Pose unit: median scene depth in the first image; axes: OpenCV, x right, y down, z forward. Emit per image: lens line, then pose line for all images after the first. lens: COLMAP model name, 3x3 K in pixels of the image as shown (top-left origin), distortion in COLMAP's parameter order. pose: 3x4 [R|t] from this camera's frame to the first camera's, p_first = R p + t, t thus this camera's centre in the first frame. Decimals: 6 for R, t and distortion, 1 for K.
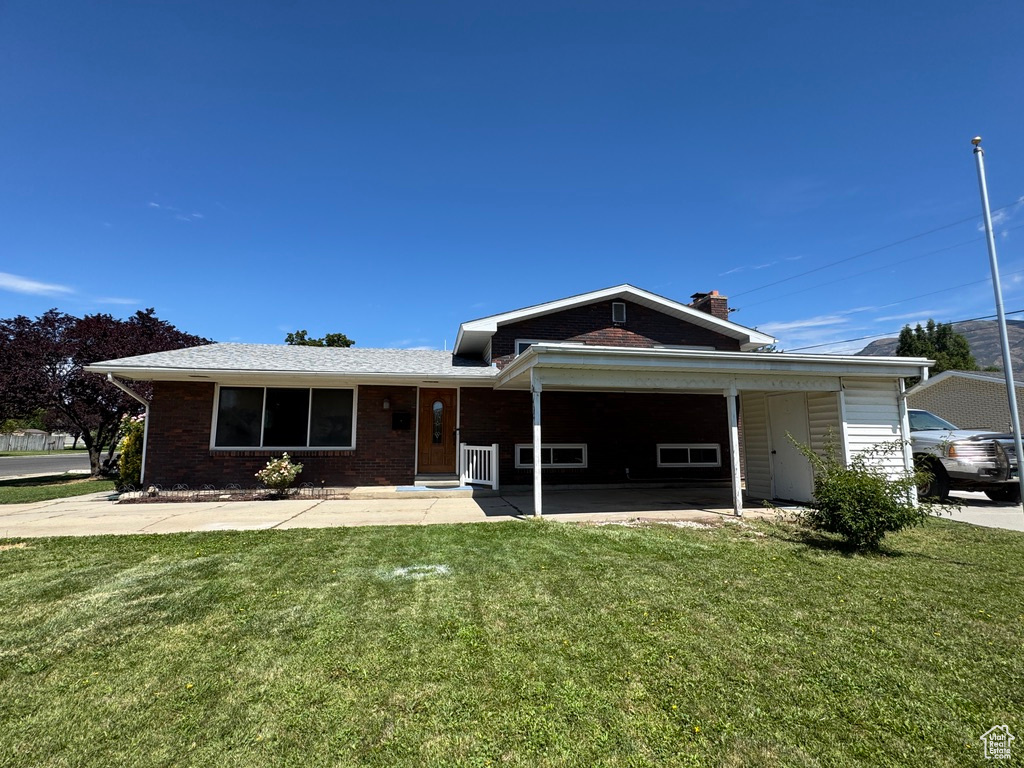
lens RADIAL K [[474.5, 0, 512.0], [0, 474.5, 384.0], [0, 0, 1]] dist [0.000478, -0.000058]
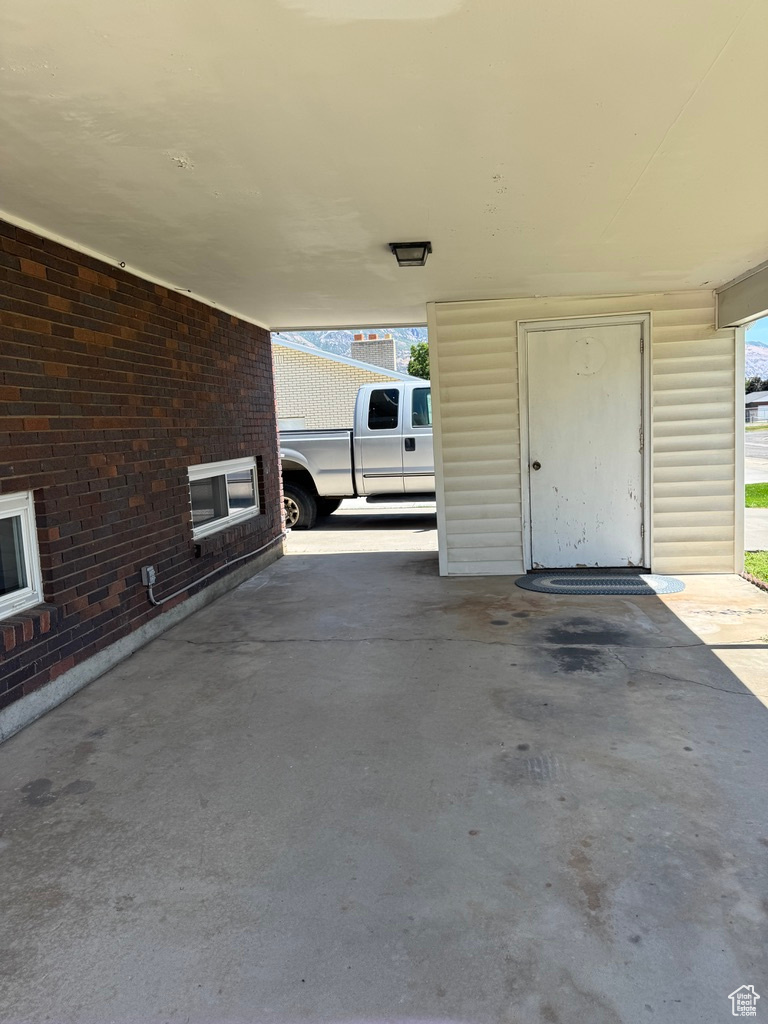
lens RADIAL K [[731.6, 0, 384.0], [0, 731.6, 512.0], [0, 0, 1]] dist [0.036480, -0.043184]
pose [[0.311889, -0.133776, 0.940654, -0.100761], [-0.076722, 0.983259, 0.165273, 0.075461], [-0.947016, -0.123715, 0.296404, 0.811402]]
